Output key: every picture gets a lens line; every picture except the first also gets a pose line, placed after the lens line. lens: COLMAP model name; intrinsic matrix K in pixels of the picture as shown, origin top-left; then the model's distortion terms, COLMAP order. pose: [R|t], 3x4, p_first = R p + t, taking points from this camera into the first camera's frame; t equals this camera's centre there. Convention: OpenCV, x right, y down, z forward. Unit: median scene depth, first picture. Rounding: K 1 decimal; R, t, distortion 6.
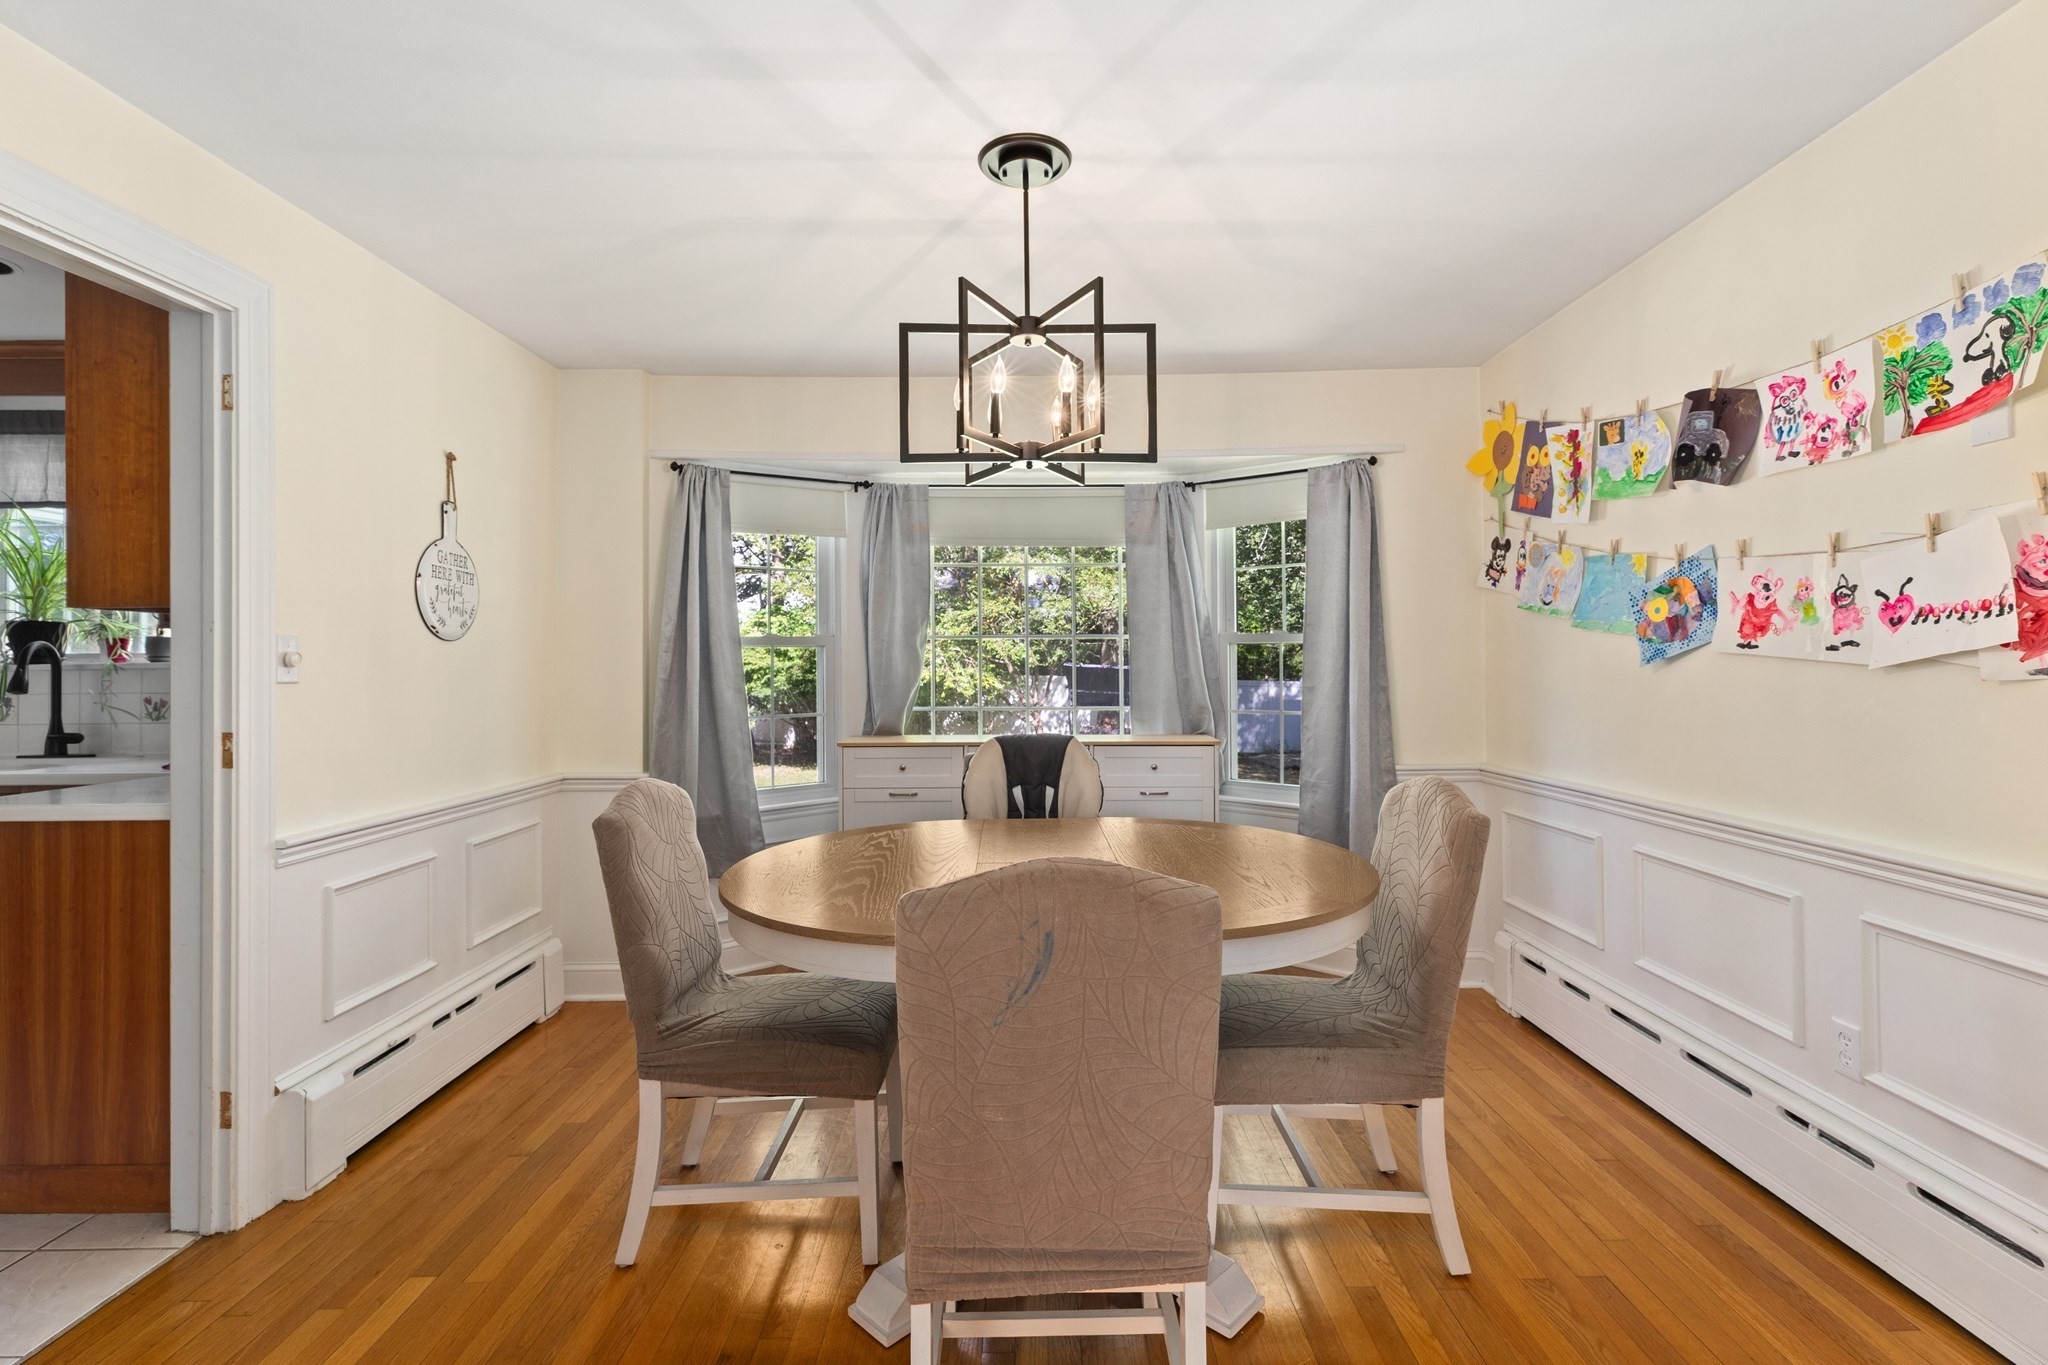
lens RADIAL K [[923.5, 0, 1023.2], [0, 923.5, 675.6], [0, 0, 1]] dist [0.005678, -0.000110]
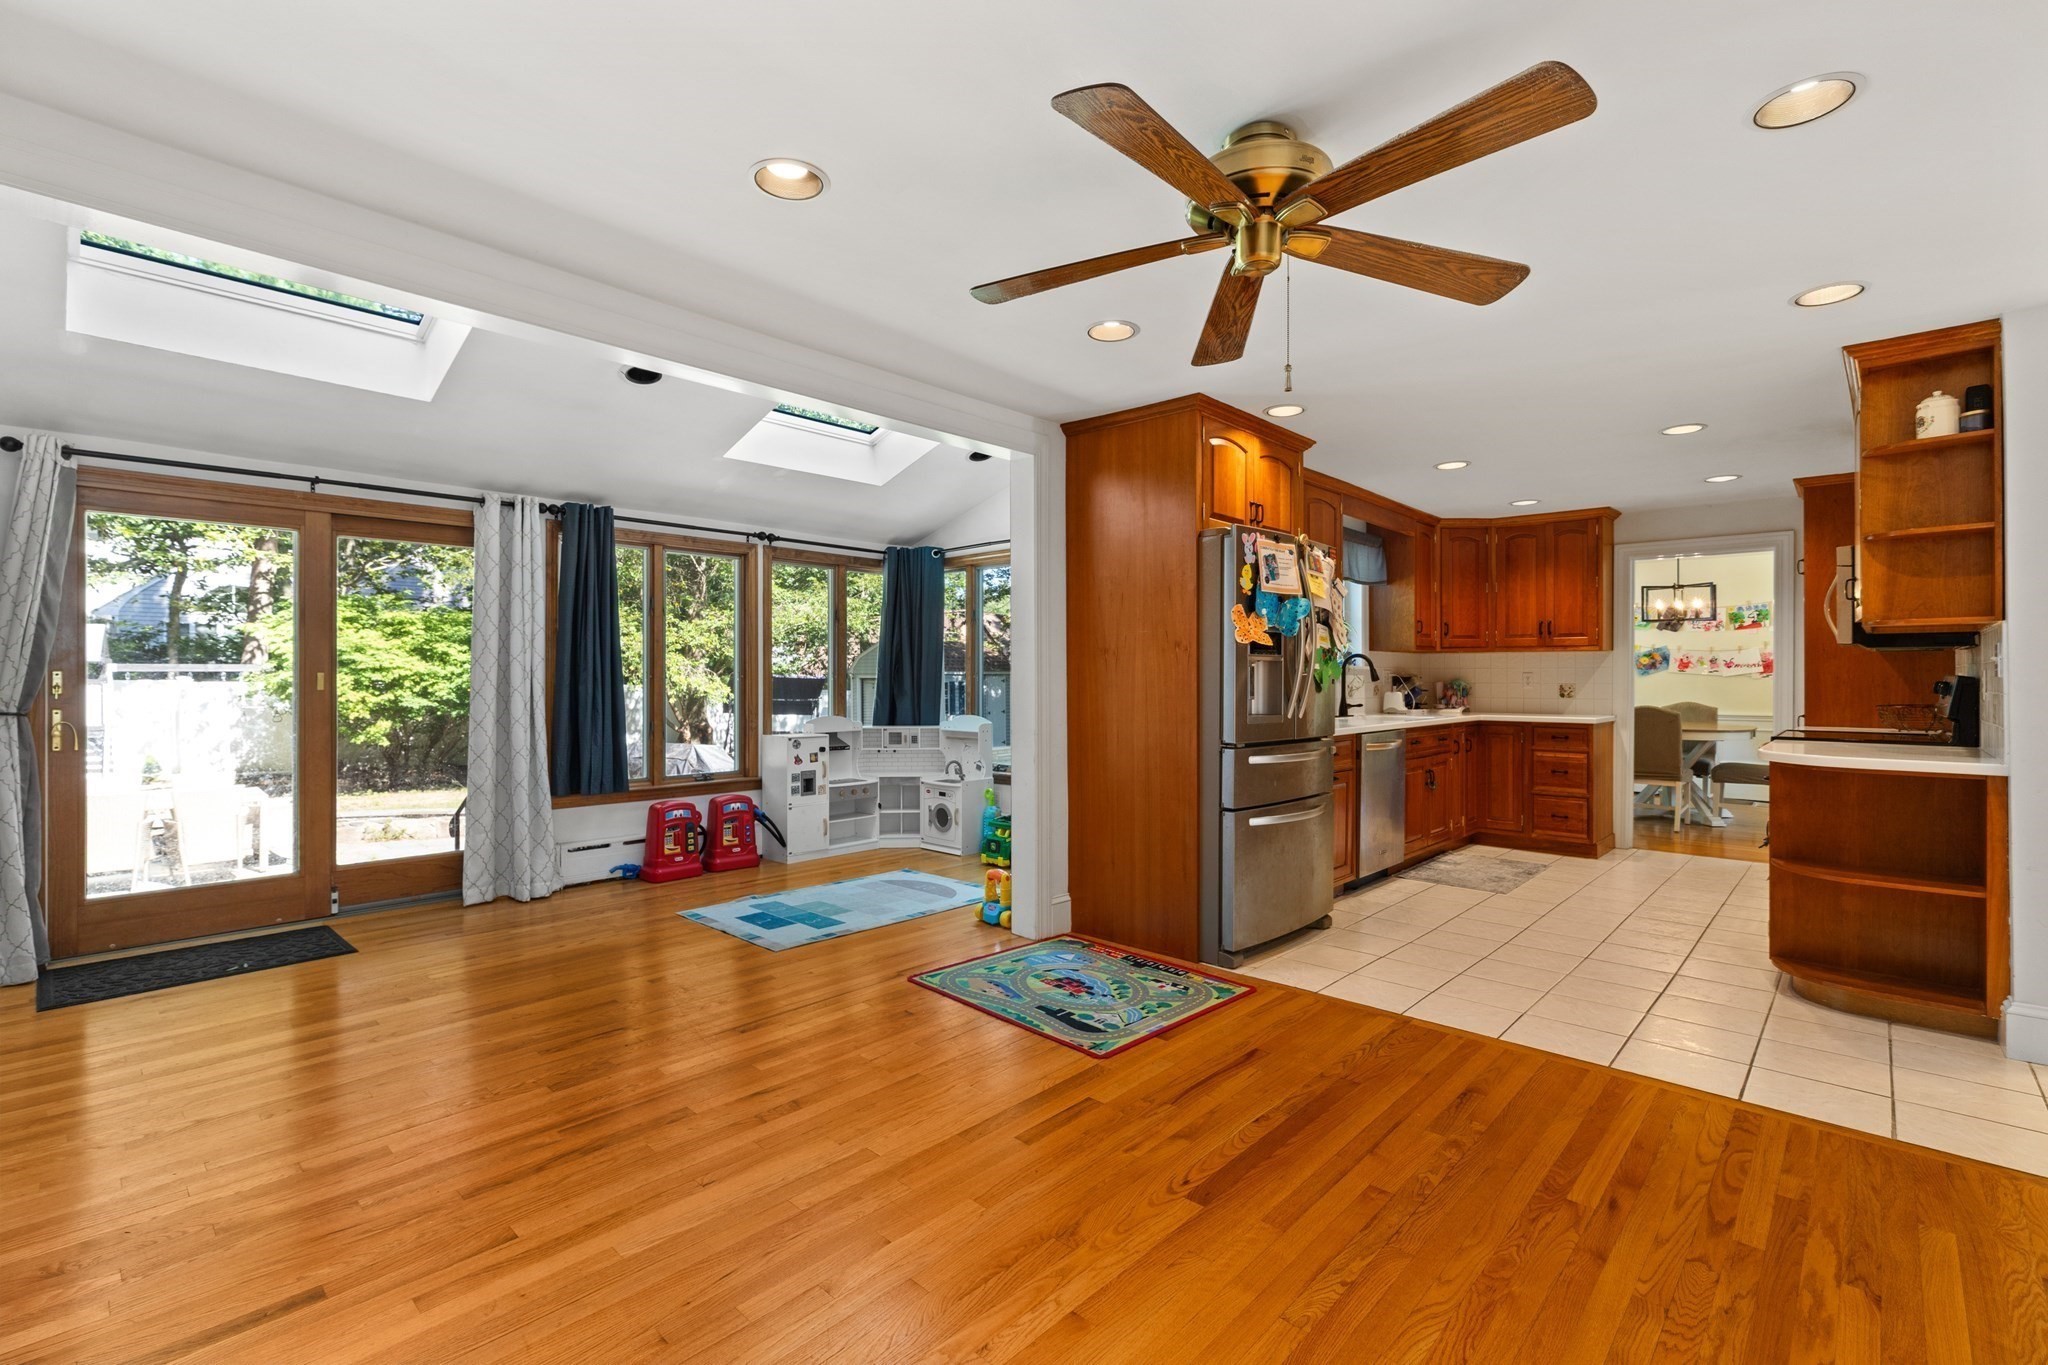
lens RADIAL K [[923.5, 0, 1023.2], [0, 923.5, 675.6], [0, 0, 1]] dist [0.005678, -0.000110]
pose [[0.683244, 0.012966, 0.730075, -4.030134], [-0.001077, 0.999859, -0.016750, 0.057121], [-0.730190, 0.010658, 0.683161, 0.301387]]
